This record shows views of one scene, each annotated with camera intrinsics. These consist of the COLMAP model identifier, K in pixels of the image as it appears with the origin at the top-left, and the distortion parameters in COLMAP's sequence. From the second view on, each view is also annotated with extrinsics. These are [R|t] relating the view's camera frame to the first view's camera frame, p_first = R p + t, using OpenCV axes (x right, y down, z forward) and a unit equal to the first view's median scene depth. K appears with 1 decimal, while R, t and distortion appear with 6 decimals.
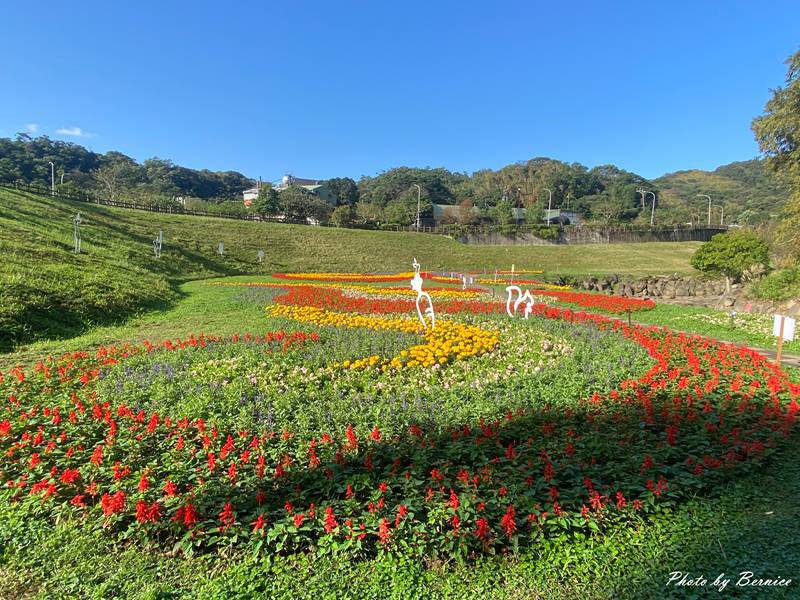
lens RADIAL K [[473.0, 0, 395.4], [0, 473.0, 296.3], [0, 0, 1]] dist [-0.007513, -0.004067]
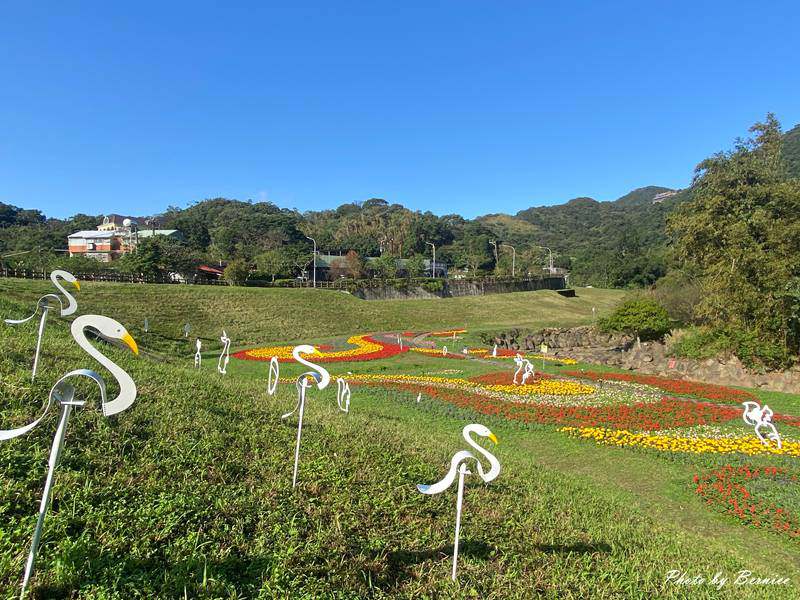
lens RADIAL K [[516.1, 0, 398.6], [0, 516.1, 296.0], [0, 0, 1]] dist [0.079224, -0.021409]
pose [[0.931843, -0.016108, 0.362504, -0.156296], [0.046373, 0.996109, -0.074942, -0.032040], [-0.359886, 0.086644, 0.928964, -0.014146]]
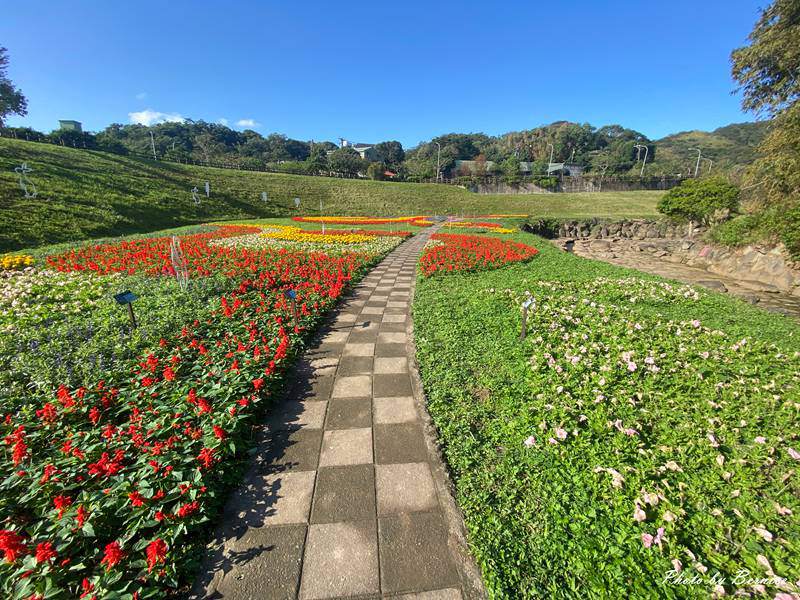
lens RADIAL K [[323.7, 0, 401.0], [0, 323.7, 302.1], [0, 0, 1]] dist [-0.016689, -0.002393]
pose [[0.990011, 0.036439, -0.136200, 0.073143], [-0.007282, 0.977950, 0.208711, -0.003580], [0.140802, -0.205635, 0.968447, 0.079072]]
